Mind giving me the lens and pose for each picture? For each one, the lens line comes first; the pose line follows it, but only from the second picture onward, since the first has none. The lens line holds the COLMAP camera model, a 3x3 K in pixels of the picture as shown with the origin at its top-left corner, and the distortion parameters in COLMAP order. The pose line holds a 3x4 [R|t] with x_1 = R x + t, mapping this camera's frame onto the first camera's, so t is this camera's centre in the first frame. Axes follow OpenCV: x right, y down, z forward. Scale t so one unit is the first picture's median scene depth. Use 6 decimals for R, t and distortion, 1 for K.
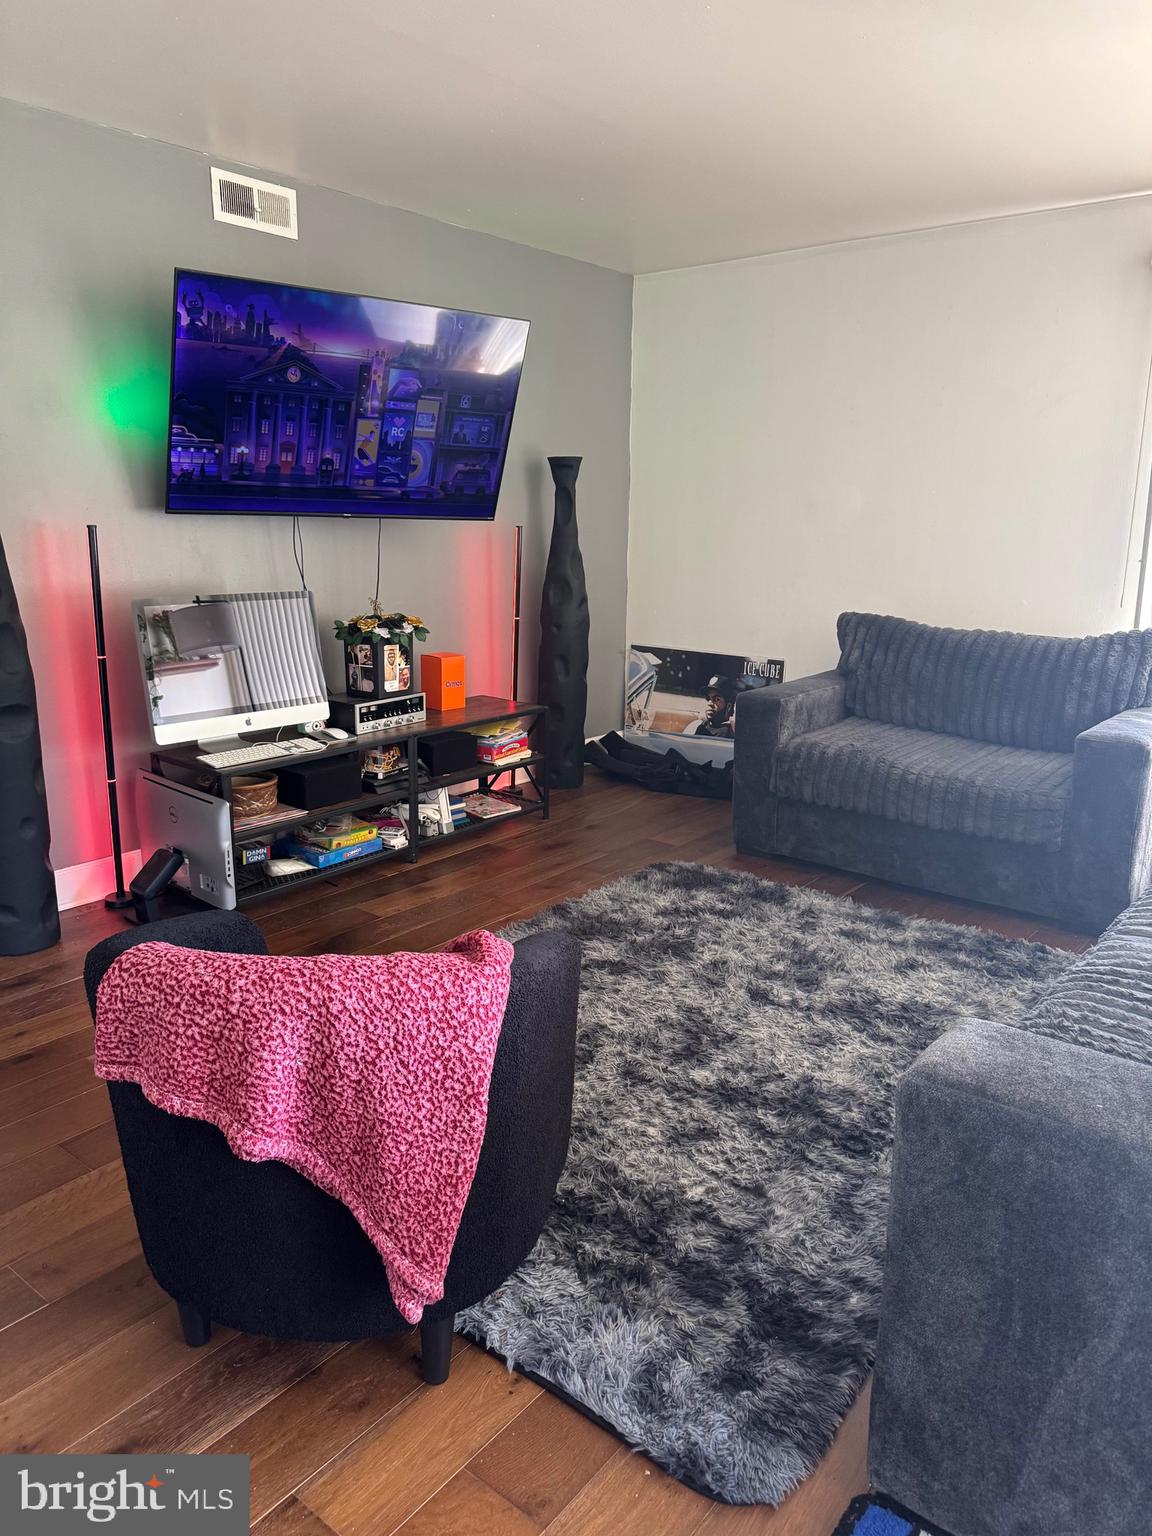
lens RADIAL K [[1077.1, 0, 568.6], [0, 1077.1, 774.7], [0, 0, 1]] dist [0.080145, -0.113937]
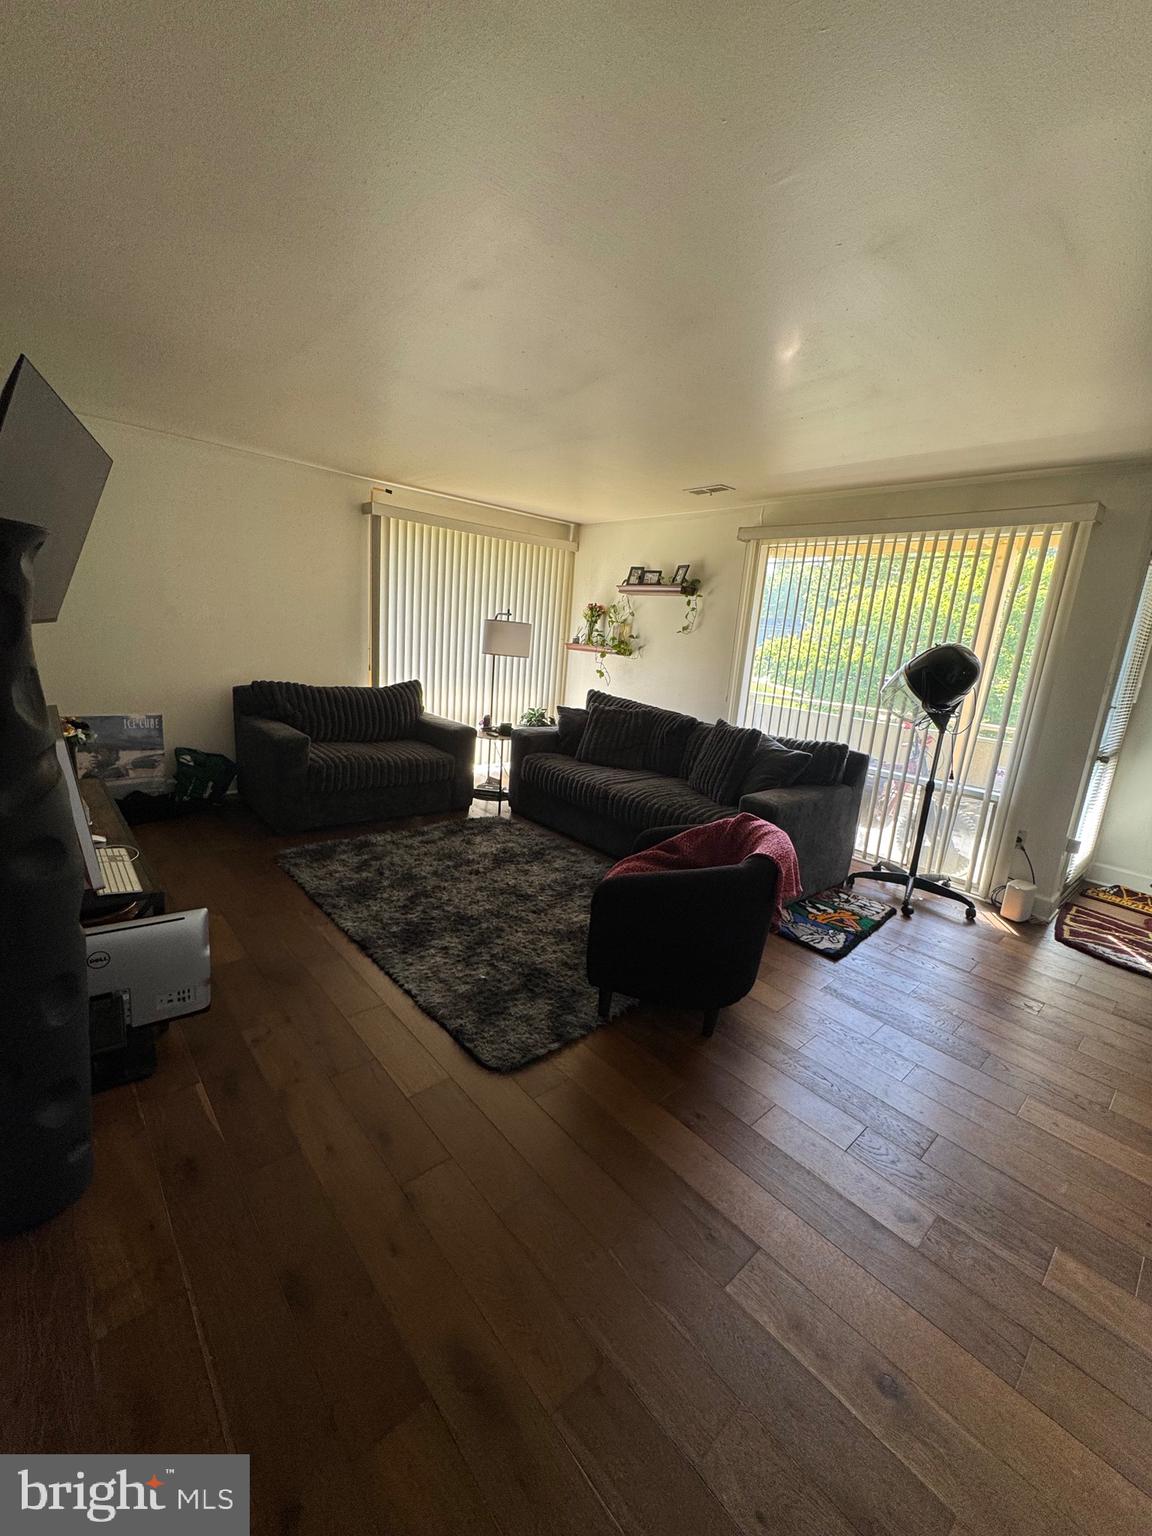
lens RADIAL K [[613.5, 0, 572.3], [0, 613.5, 770.2], [0, 0, 1]] dist [-0.004430, 0.001118]
pose [[0.158152, -0.209825, 0.964863, -0.742513], [0.154742, 0.970354, 0.185655, -0.147700], [-0.975214, 0.119943, 0.185932, 0.481938]]
